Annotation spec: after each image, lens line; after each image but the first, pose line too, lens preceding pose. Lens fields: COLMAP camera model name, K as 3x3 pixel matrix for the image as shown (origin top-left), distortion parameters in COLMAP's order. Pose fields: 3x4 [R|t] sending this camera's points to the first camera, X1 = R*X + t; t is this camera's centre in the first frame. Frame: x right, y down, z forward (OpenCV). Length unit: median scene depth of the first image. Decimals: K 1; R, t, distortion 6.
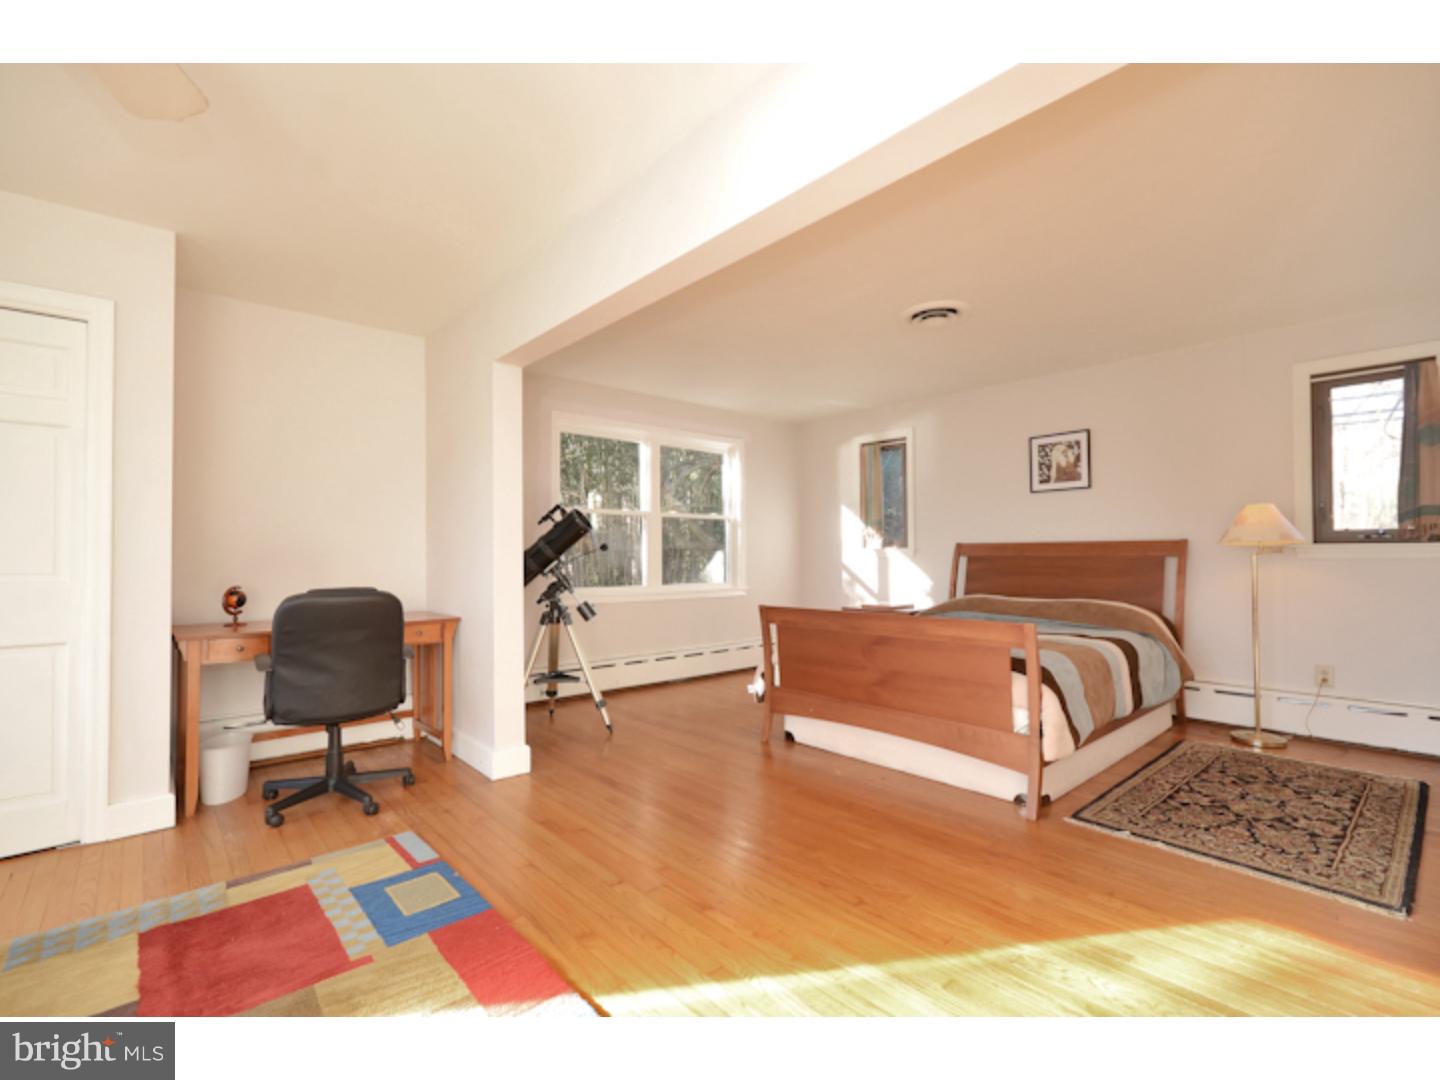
lens RADIAL K [[644.2, 0, 720.0], [0, 644.2, 540.0], [0, 0, 1]] dist [-0.021337, -0.000062]
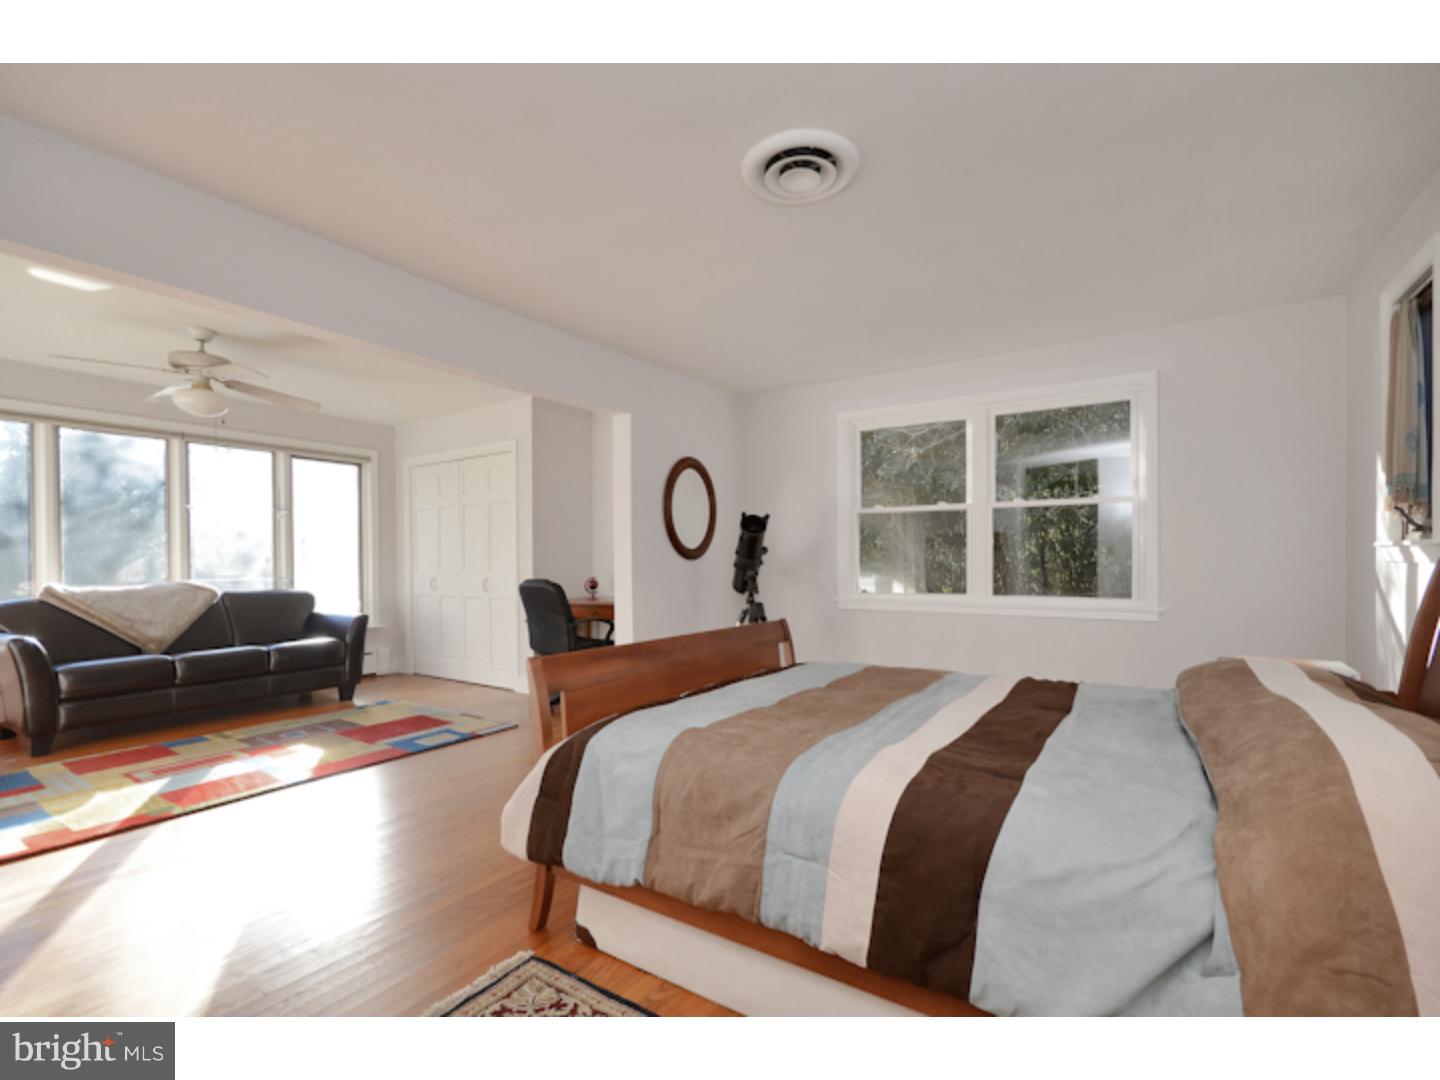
lens RADIAL K [[653.8, 0, 717.3], [0, 653.8, 562.3], [0, 0, 1]] dist [-0.022448, -0.000052]
pose [[0.259897, 0.008292, -0.965601, 0.701335], [0.029388, 0.999432, 0.016492, 0.008408], [0.965189, -0.032663, 0.259506, 0.571336]]
